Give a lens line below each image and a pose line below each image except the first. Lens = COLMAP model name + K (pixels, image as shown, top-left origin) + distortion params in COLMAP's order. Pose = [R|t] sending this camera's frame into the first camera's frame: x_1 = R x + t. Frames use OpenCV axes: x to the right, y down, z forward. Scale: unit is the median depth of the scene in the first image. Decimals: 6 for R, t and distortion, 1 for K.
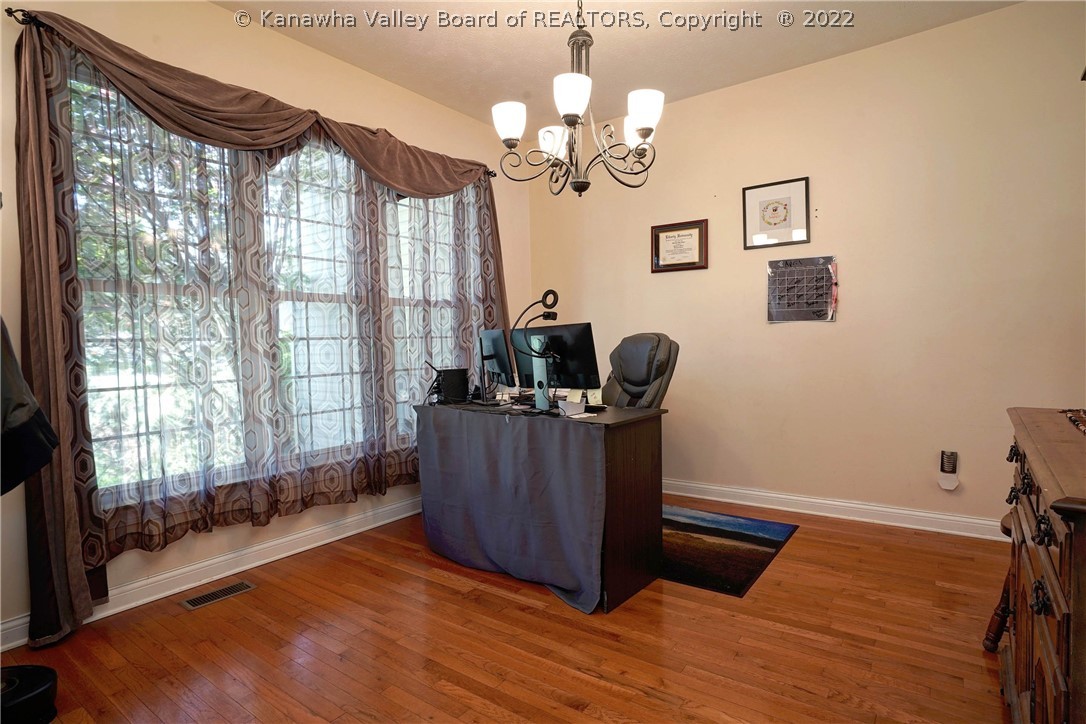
lens RADIAL K [[564.9, 0, 540.3], [0, 564.9, 362.6], [0, 0, 1]] dist [-0.007778, -0.000481]
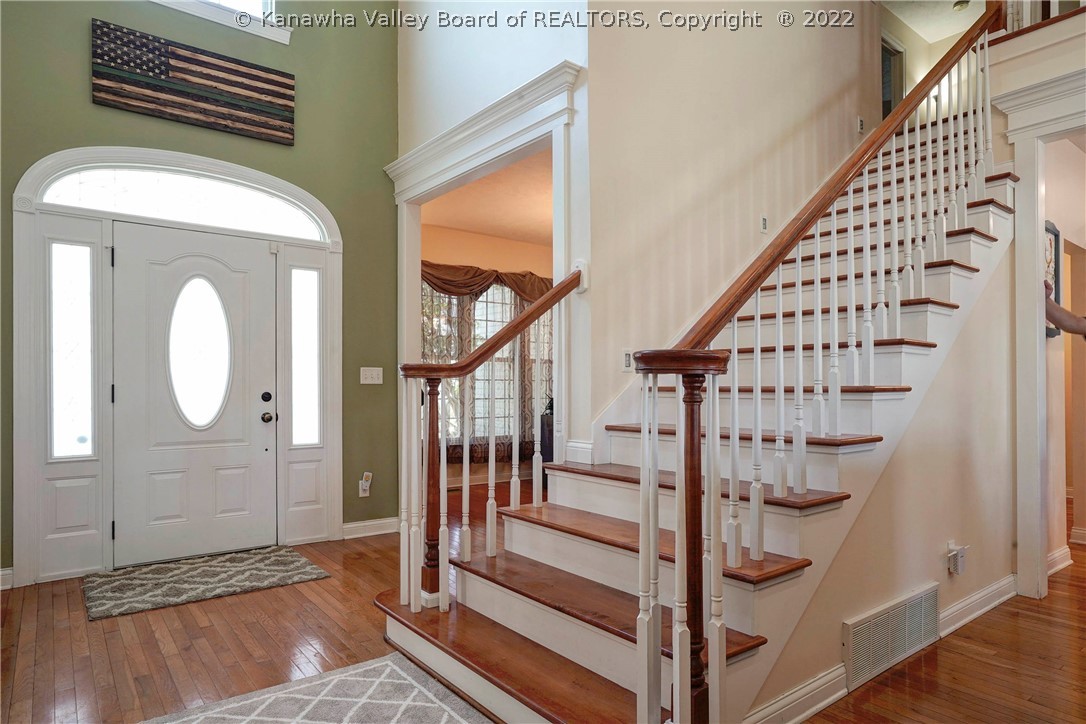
lens RADIAL K [[650.3, 0, 542.6], [0, 650.3, 367.8], [0, 0, 1]] dist [-0.050131, -0.000671]
pose [[0.964512, 0.013107, -0.263714, 0.369938], [-0.025642, 0.998696, -0.044147, 0.006801], [0.262791, 0.049343, 0.963590, -1.151802]]
